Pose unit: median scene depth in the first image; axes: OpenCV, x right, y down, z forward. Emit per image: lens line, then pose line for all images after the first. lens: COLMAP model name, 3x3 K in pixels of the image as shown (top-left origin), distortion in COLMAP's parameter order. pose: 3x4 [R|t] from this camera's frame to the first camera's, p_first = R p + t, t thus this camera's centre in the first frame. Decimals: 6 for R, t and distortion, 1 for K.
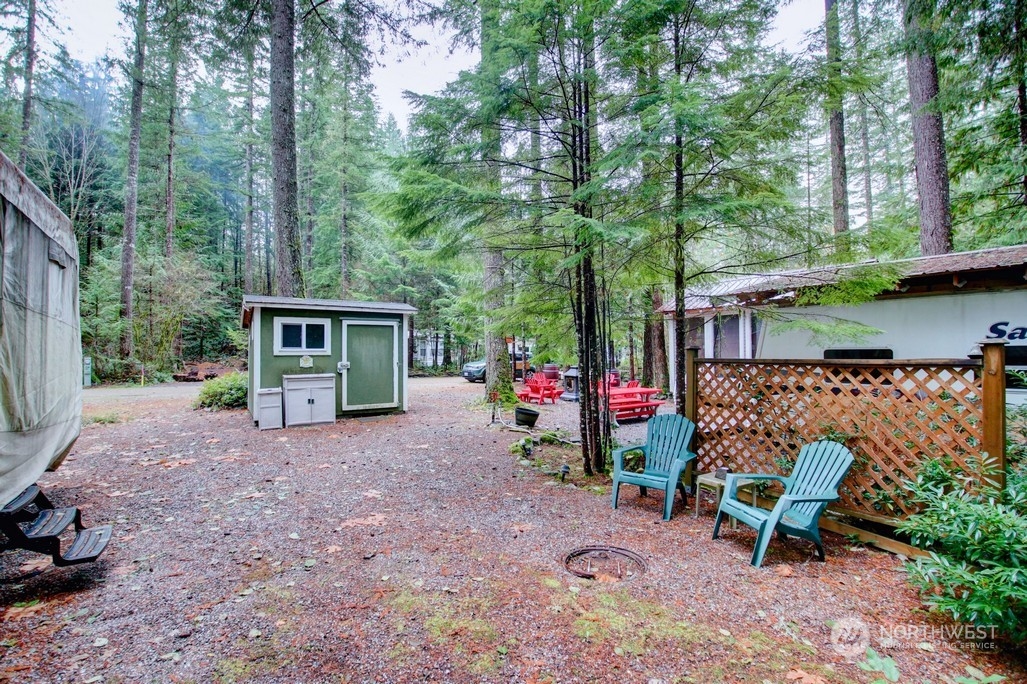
lens RADIAL K [[477.7, 0, 512.9], [0, 477.7, 344.8], [0, 0, 1]] dist [0.013709, -0.024402]
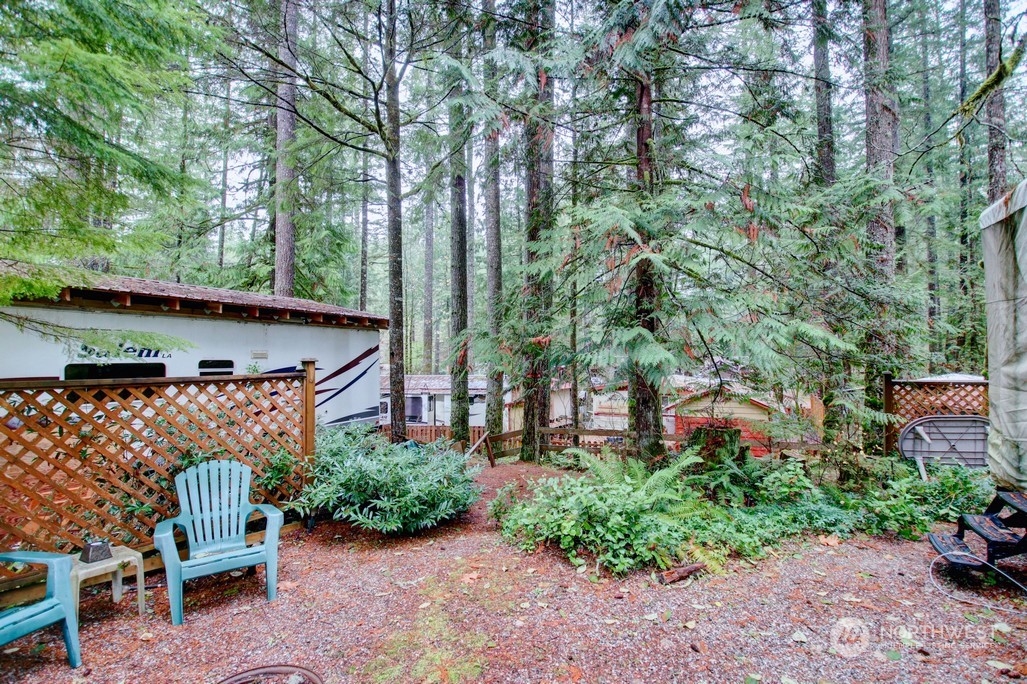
lens RADIAL K [[477.7, 0, 516.3], [0, 477.7, 345.8], [0, 0, 1]] dist [0.013709, -0.024402]
pose [[-0.461311, 0.038167, 0.886417, -0.147754], [0.000376, 0.999083, -0.042822, 0.003546], [-0.887238, -0.019422, -0.460903, 0.276029]]
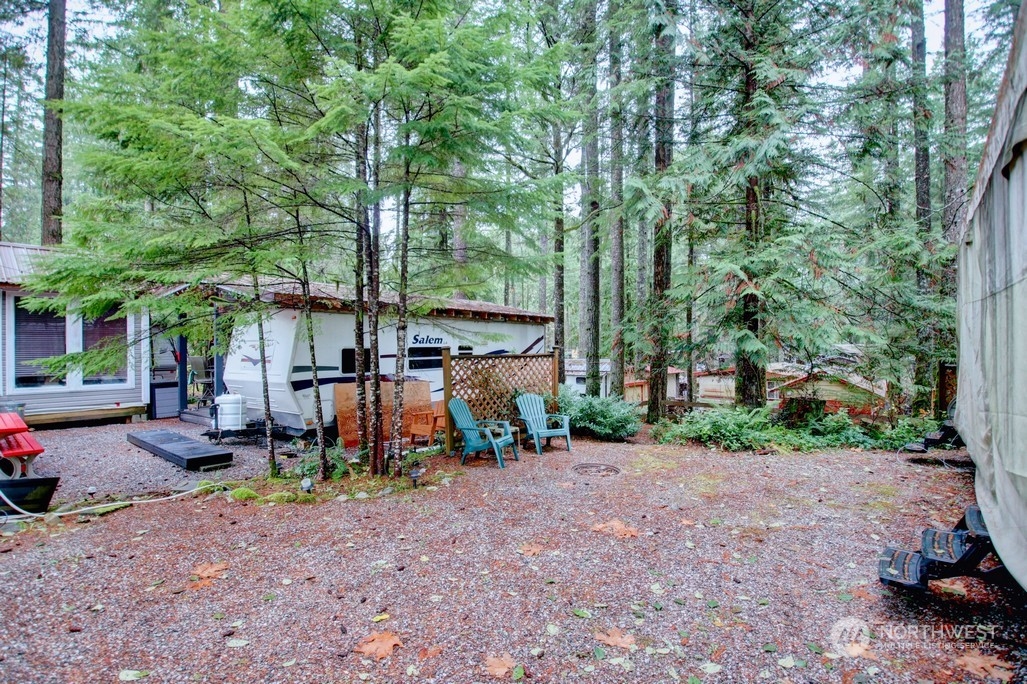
lens RADIAL K [[477.7, 0, 512.4], [0, 477.7, 344.6], [0, 0, 1]] dist [0.013709, -0.024402]
pose [[-0.273908, 0.011133, 0.961692, -0.394072], [-0.011940, 0.999817, -0.014975, 0.006869], [-0.961682, -0.015584, -0.273725, 0.495817]]
